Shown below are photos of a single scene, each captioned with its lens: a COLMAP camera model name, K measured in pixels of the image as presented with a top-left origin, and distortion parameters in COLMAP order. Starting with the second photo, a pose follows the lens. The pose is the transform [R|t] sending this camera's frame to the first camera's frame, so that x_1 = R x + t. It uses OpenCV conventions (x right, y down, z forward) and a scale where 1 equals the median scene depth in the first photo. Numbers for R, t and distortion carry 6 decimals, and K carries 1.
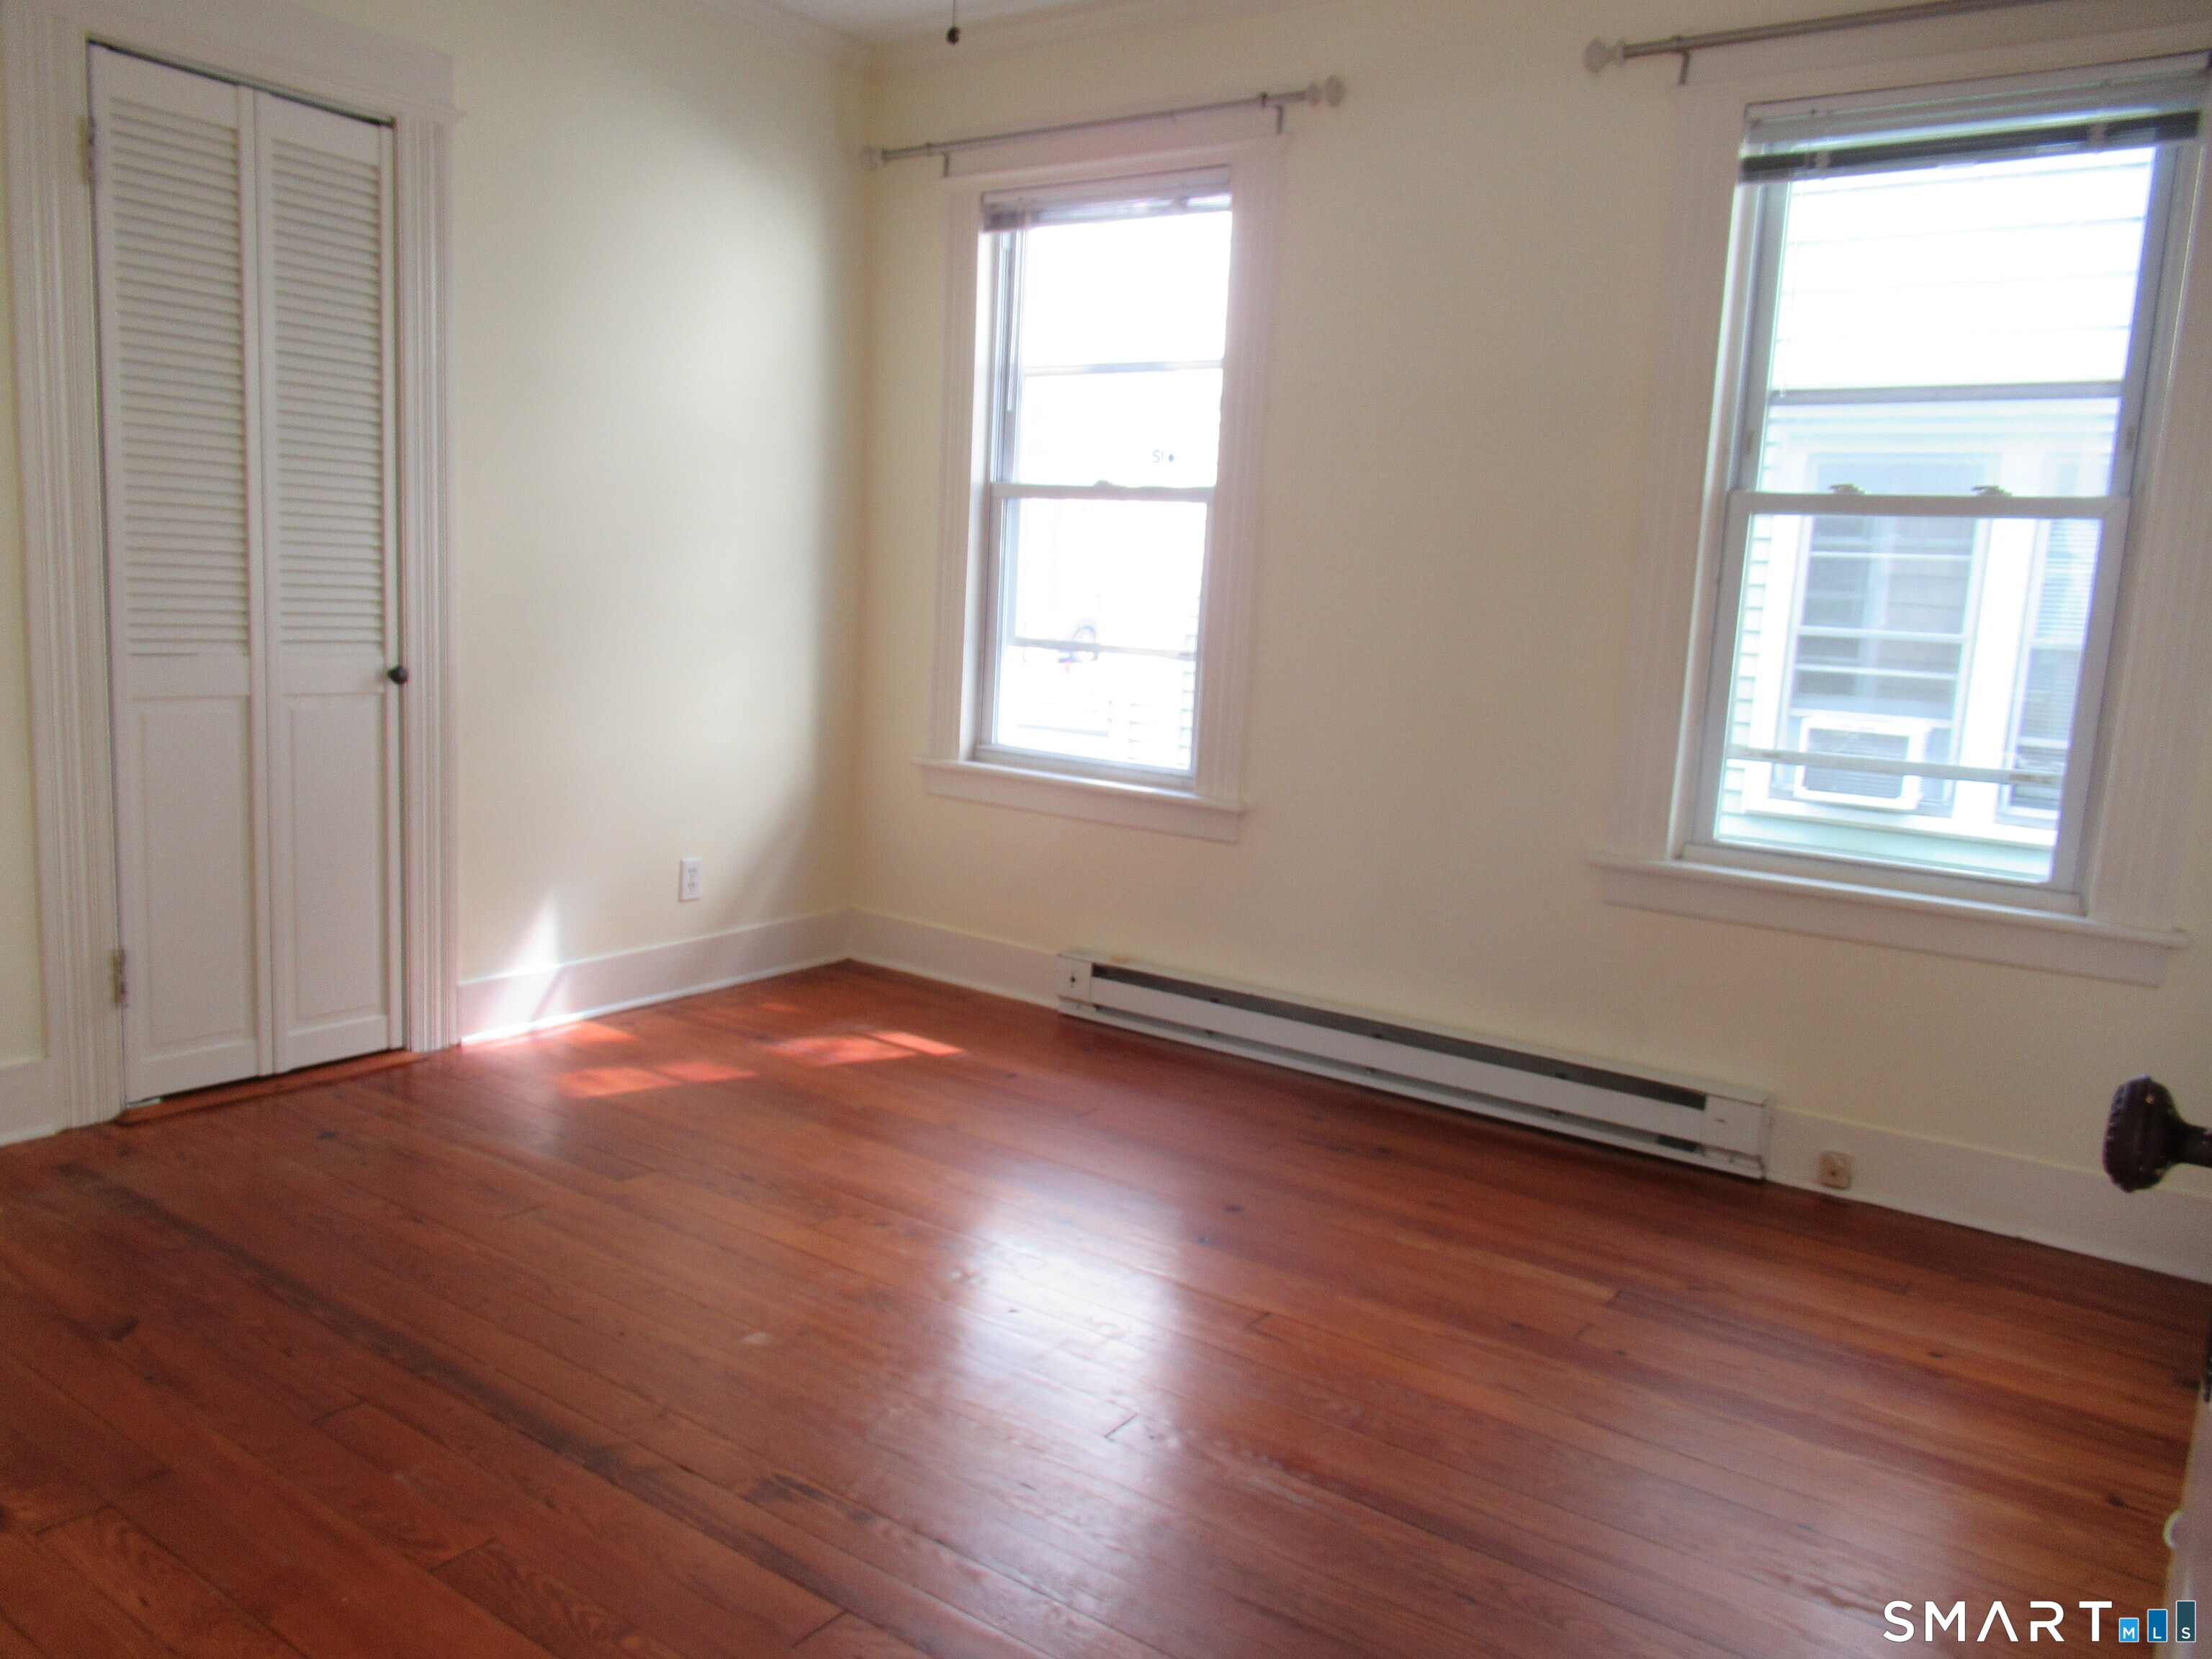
lens RADIAL K [[1663.4, 0, 1094.0], [0, 1663.4, 828.1], [0, 0, 1]] dist [-0.005960, 0.001971]
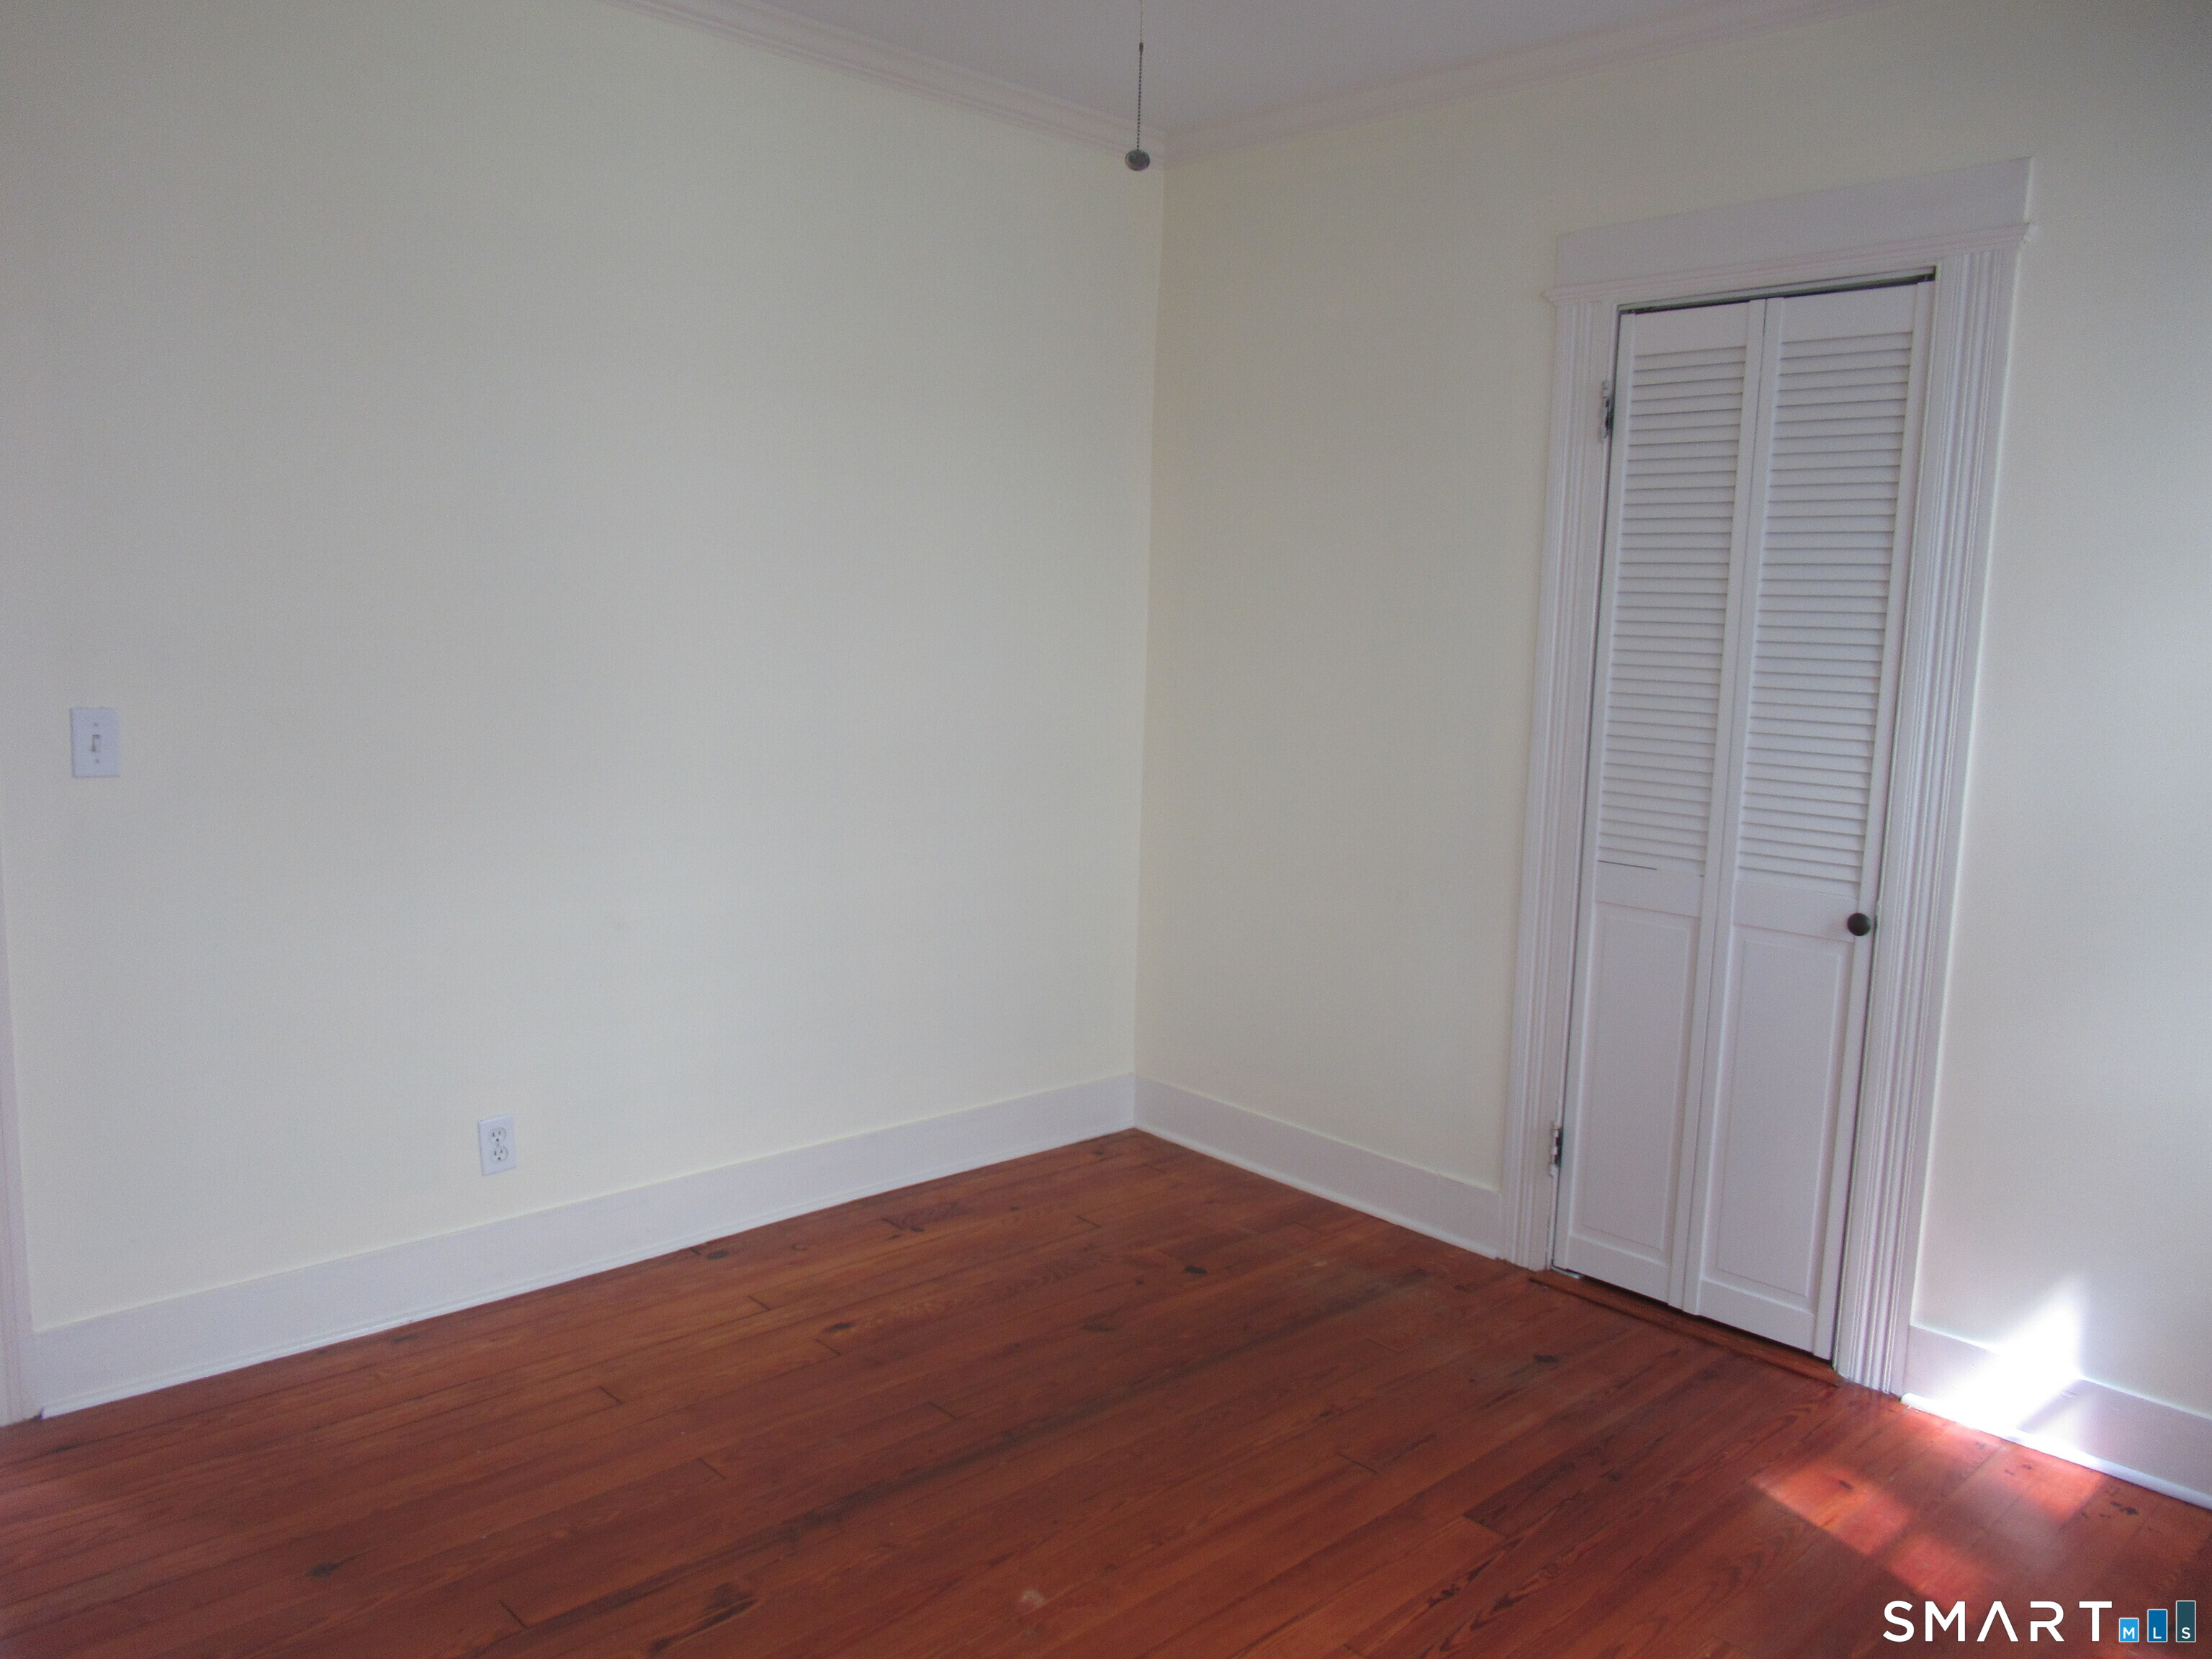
lens RADIAL K [[1663.4, 0, 1093.1], [0, 1663.4, 826.3], [0, 0, 1]] dist [-0.005960, 0.001971]
pose [[-0.185221, 0.066527, -0.980442, 0.492141], [-0.183674, 0.977780, 0.101046, -0.160340], [0.965379, 0.198798, -0.168886, 0.789180]]
